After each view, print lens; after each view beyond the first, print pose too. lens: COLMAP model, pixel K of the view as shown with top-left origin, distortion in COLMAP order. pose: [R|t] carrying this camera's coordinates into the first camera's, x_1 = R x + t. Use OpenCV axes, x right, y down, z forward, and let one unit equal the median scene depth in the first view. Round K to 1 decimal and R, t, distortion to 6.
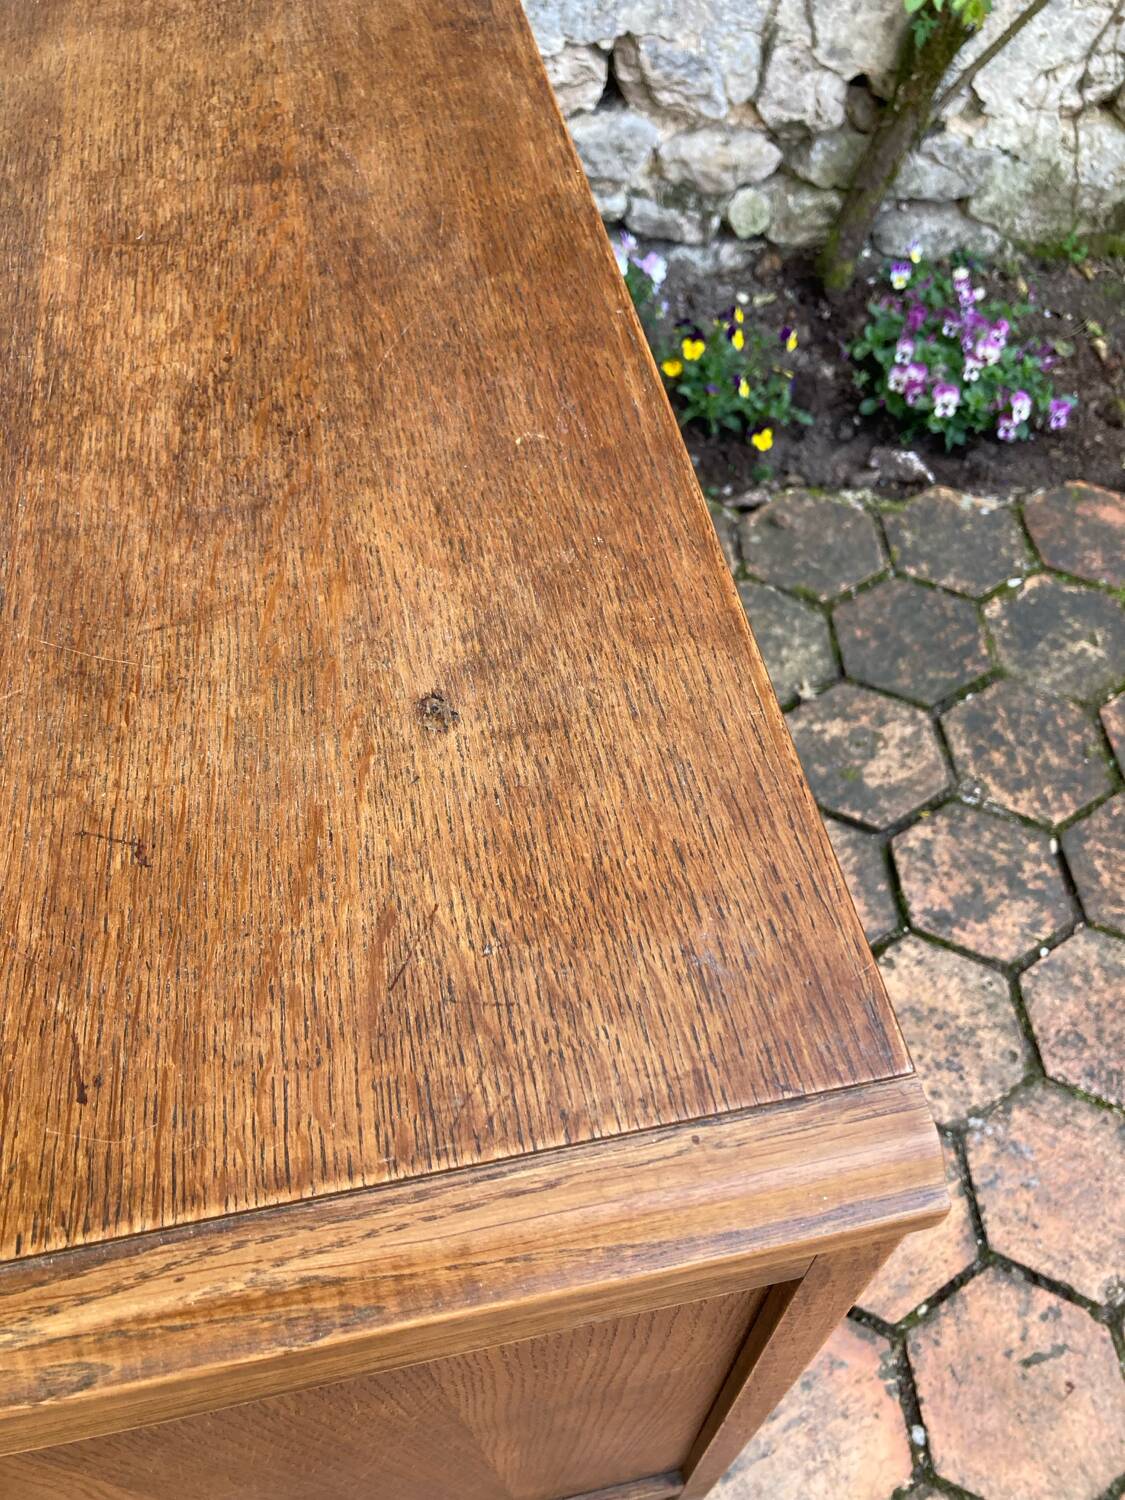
lens RADIAL K [[1239.3, 0, 582.4], [0, 1239.3, 733.3], [0, 0, 1]] dist [0.001114, 0.020774]
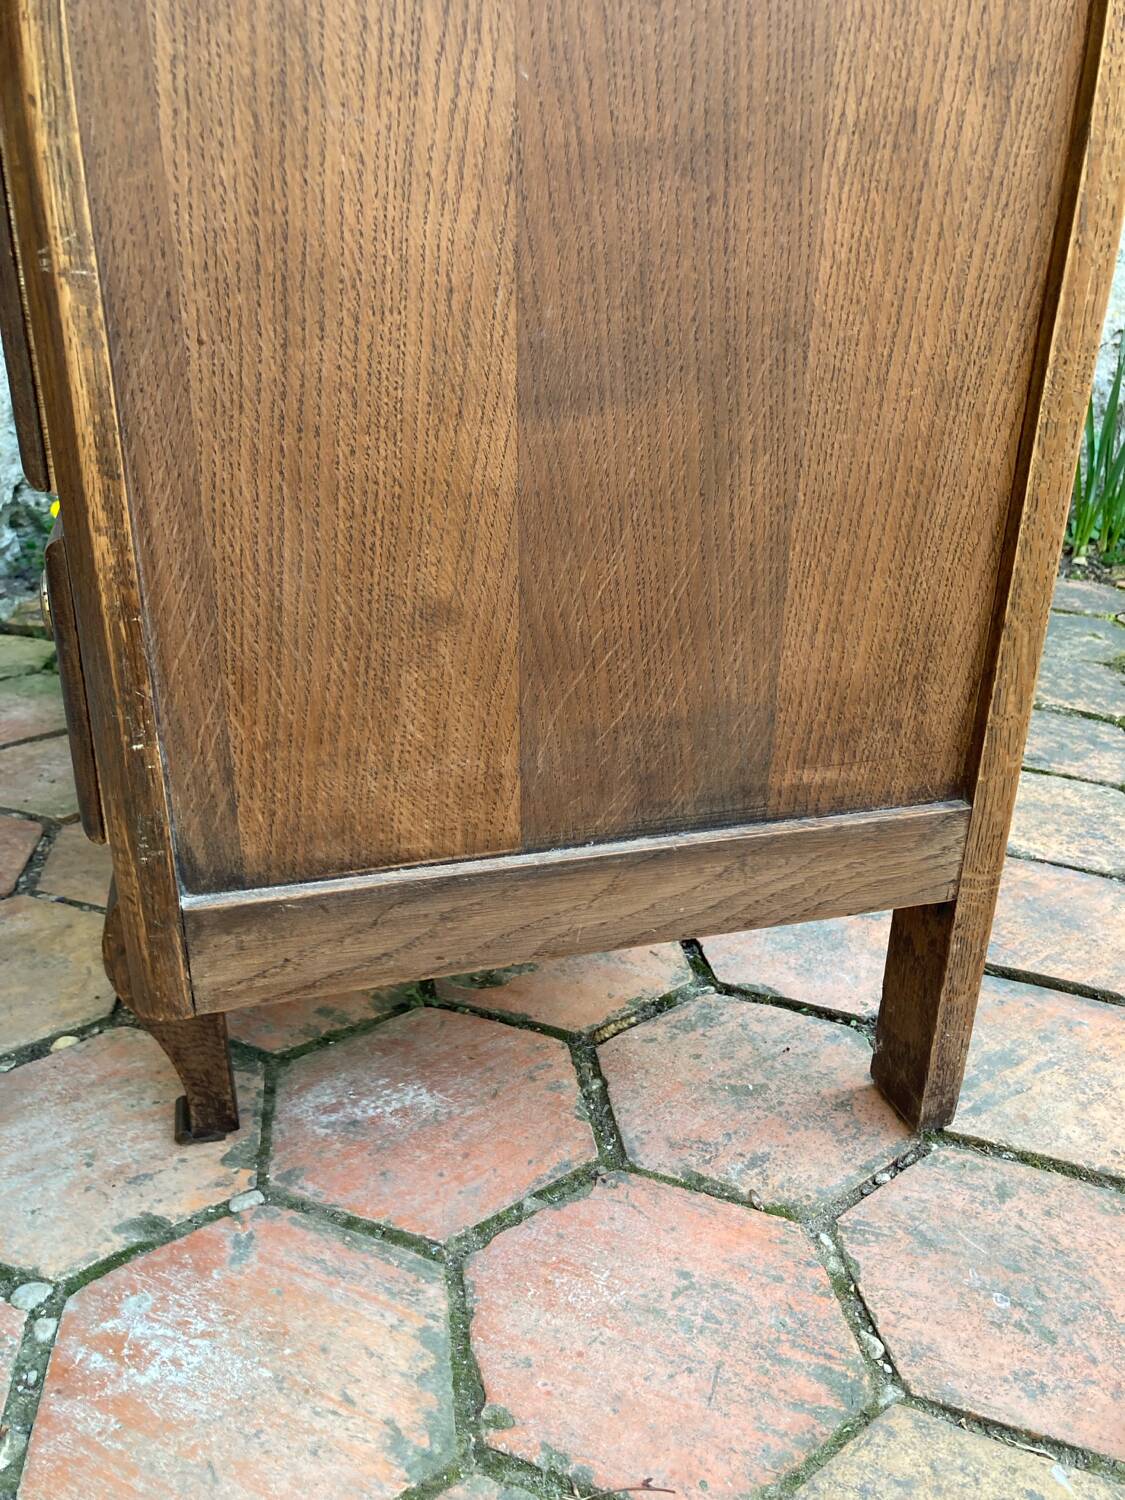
lens RADIAL K [[1239.3, 0, 573.6], [0, 1239.3, 765.6], [0, 0, 1]] dist [0.001114, 0.020774]
pose [[0.995415, -0.006098, 0.095453, -0.134945], [0.052538, 0.868790, -0.492386, 0.543709], [-0.079926, 0.495144, 0.865127, 0.197174]]
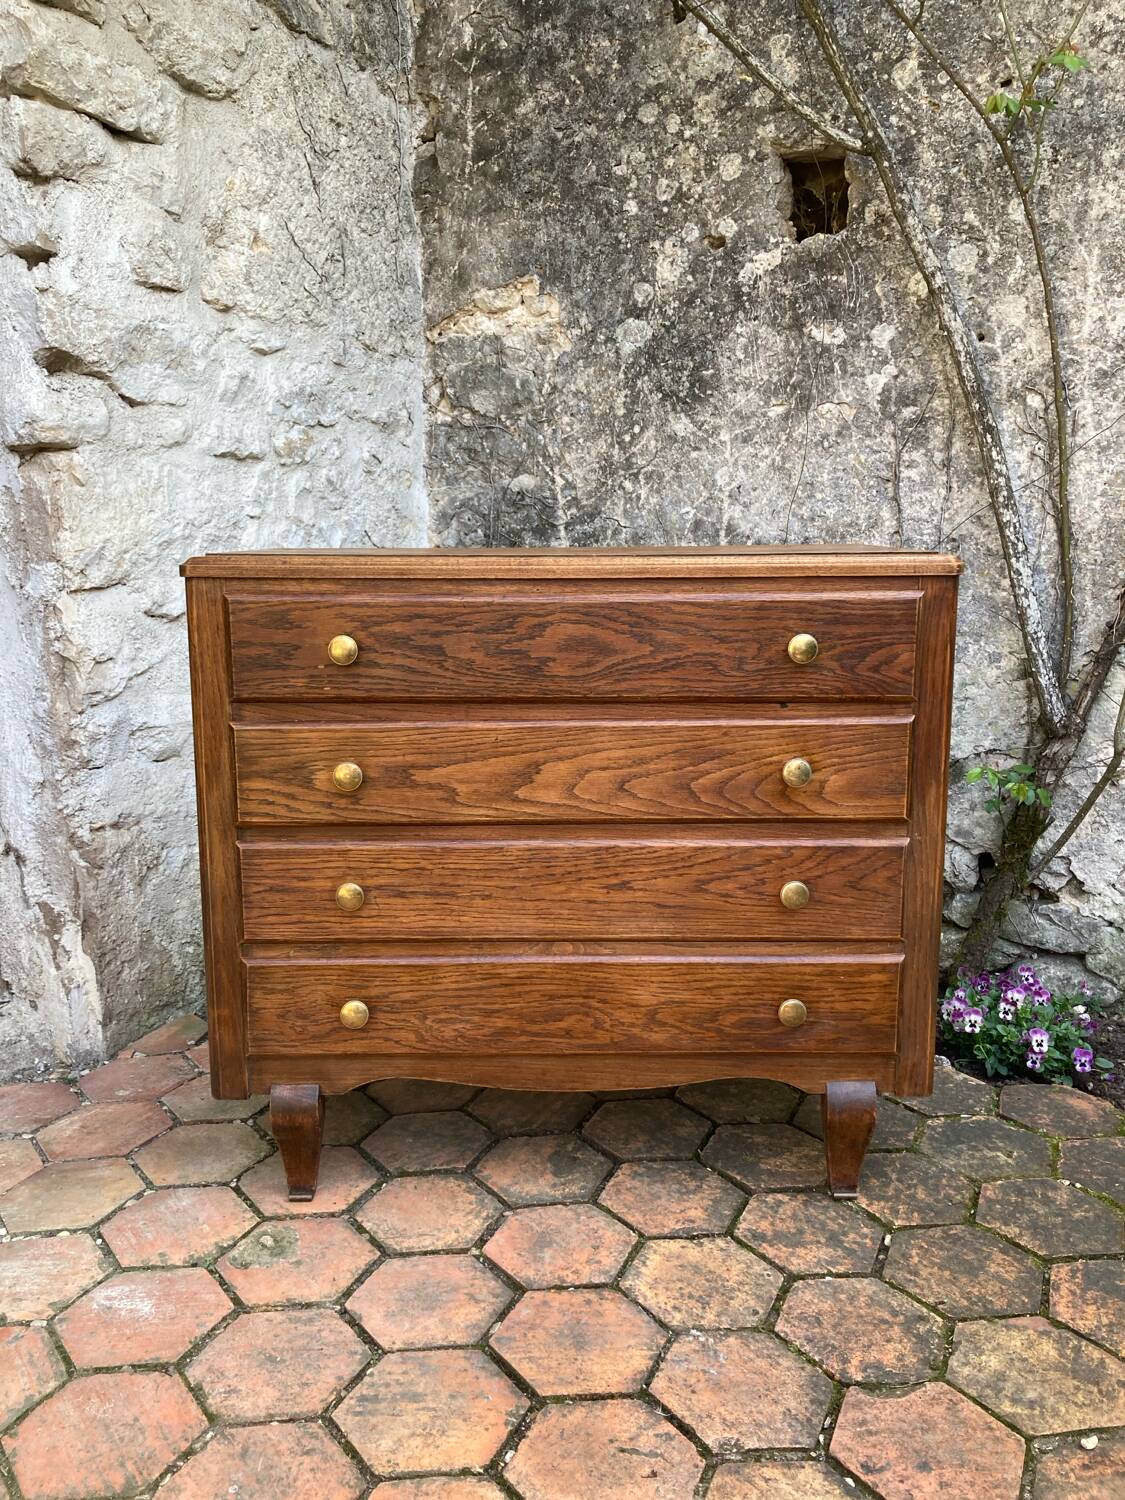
lens RADIAL K [[1239.3, 0, 550.0], [0, 1239.3, 735.4], [0, 0, 1]] dist [0.001114, 0.020774]
pose [[0.878545, 0.068063, -0.472786, 0.596932], [-0.383300, 0.691082, -0.612770, 0.582038], [0.285027, 0.719564, 0.633235, -0.181597]]
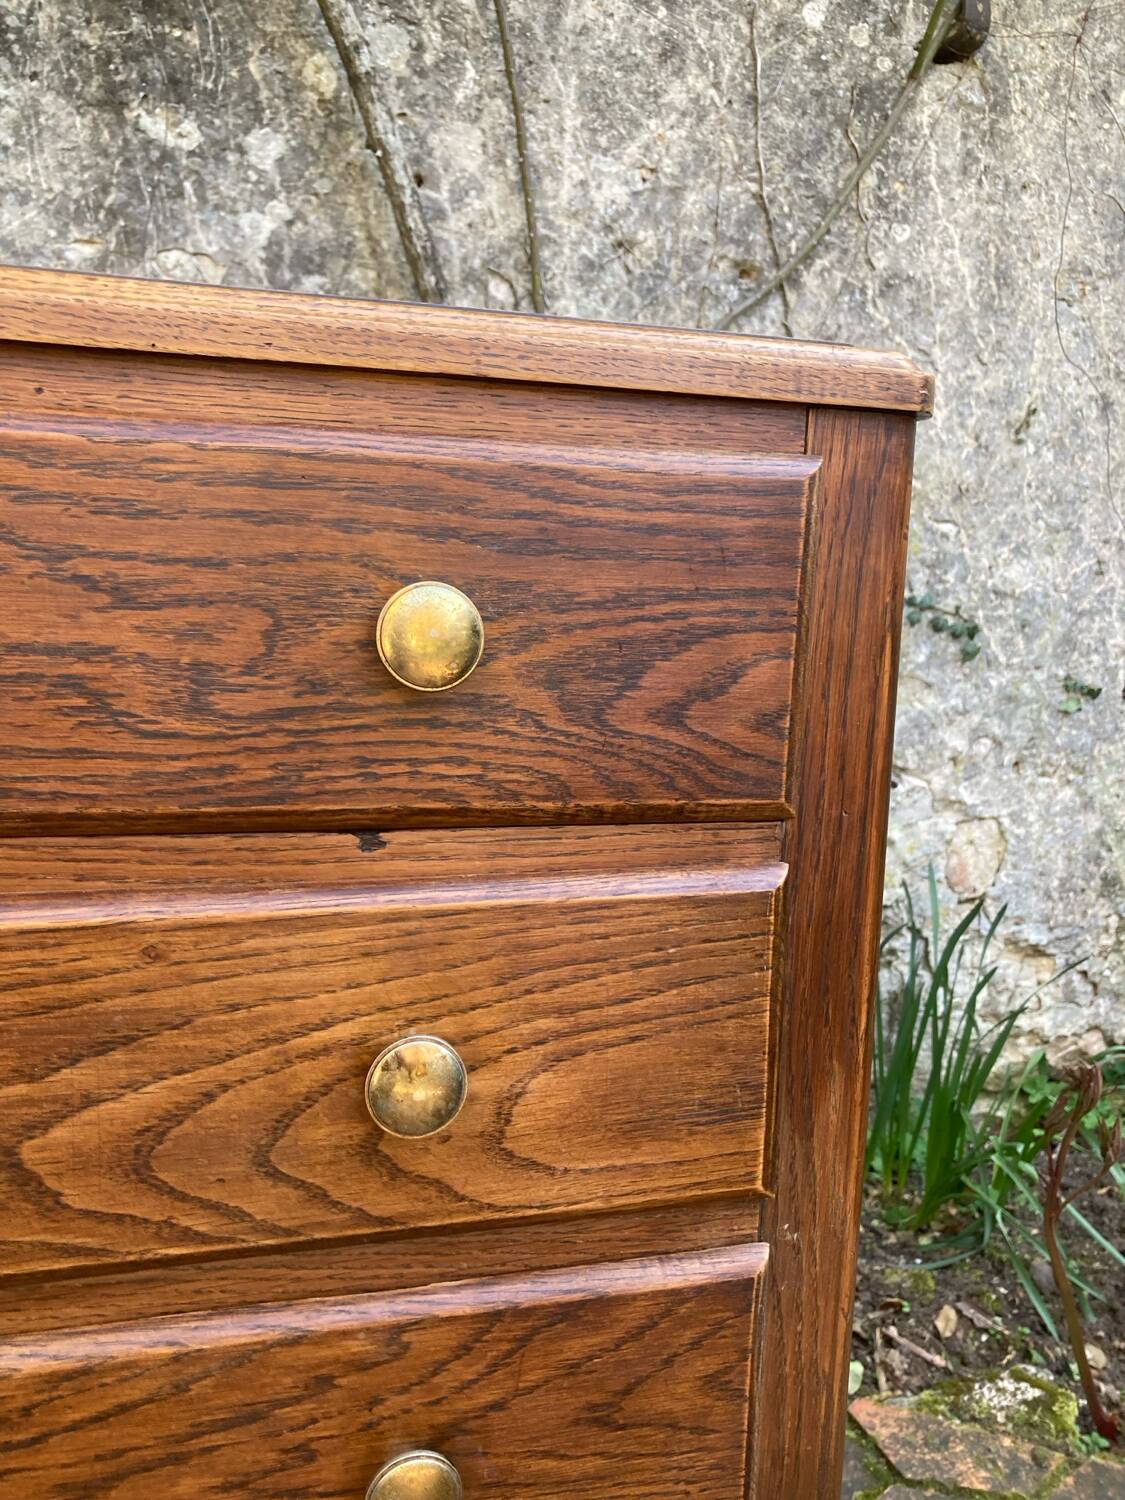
lens RADIAL K [[1236.5, 0, 568.0], [0, 1236.5, 762.4], [0, 0, 1]] dist [0.010542, 0.003680]
pose [[0.989208, 0.009808, 0.146186, 0.230015], [0.098104, 0.696727, -0.710596, 0.056879], [-0.108822, 0.717269, 0.688246, 0.298183]]
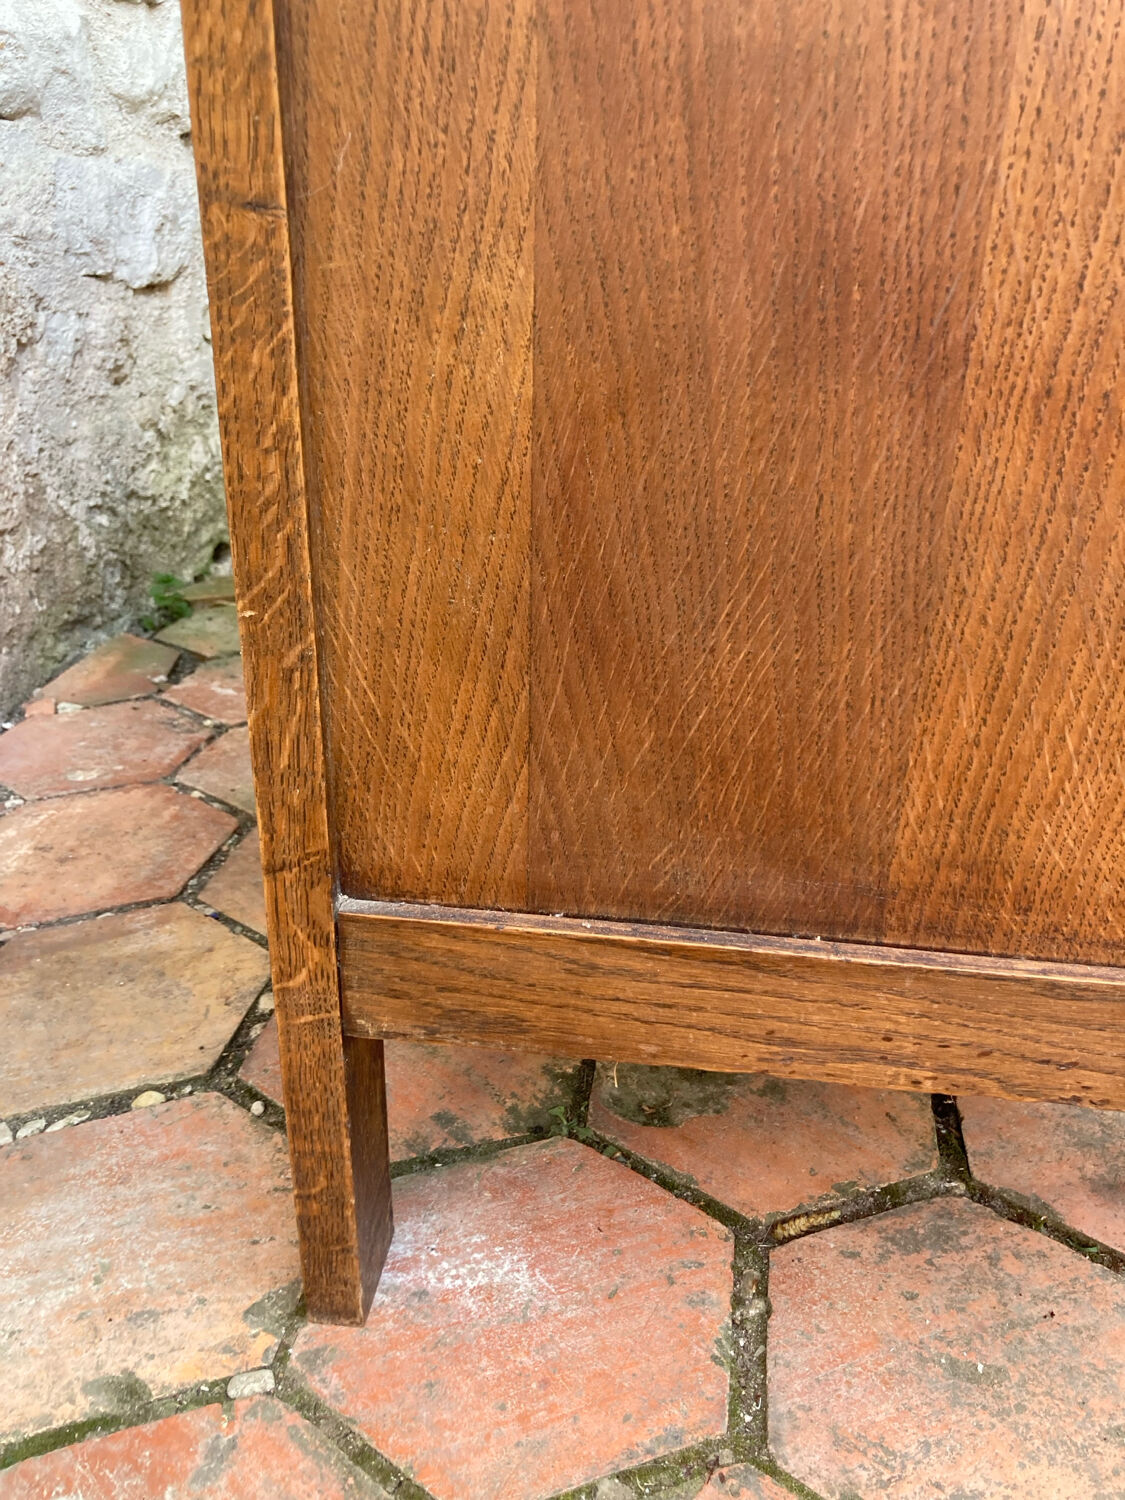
lens RADIAL K [[1239.3, 0, 585.3], [0, 1239.3, 745.0], [0, 0, 1]] dist [0.001114, 0.020774]
pose [[0.974514, 0.110918, -0.194986, -0.071625], [-0.193182, 0.856791, -0.478111, 0.446331], [0.114031, 0.503593, 0.856382, 0.301434]]
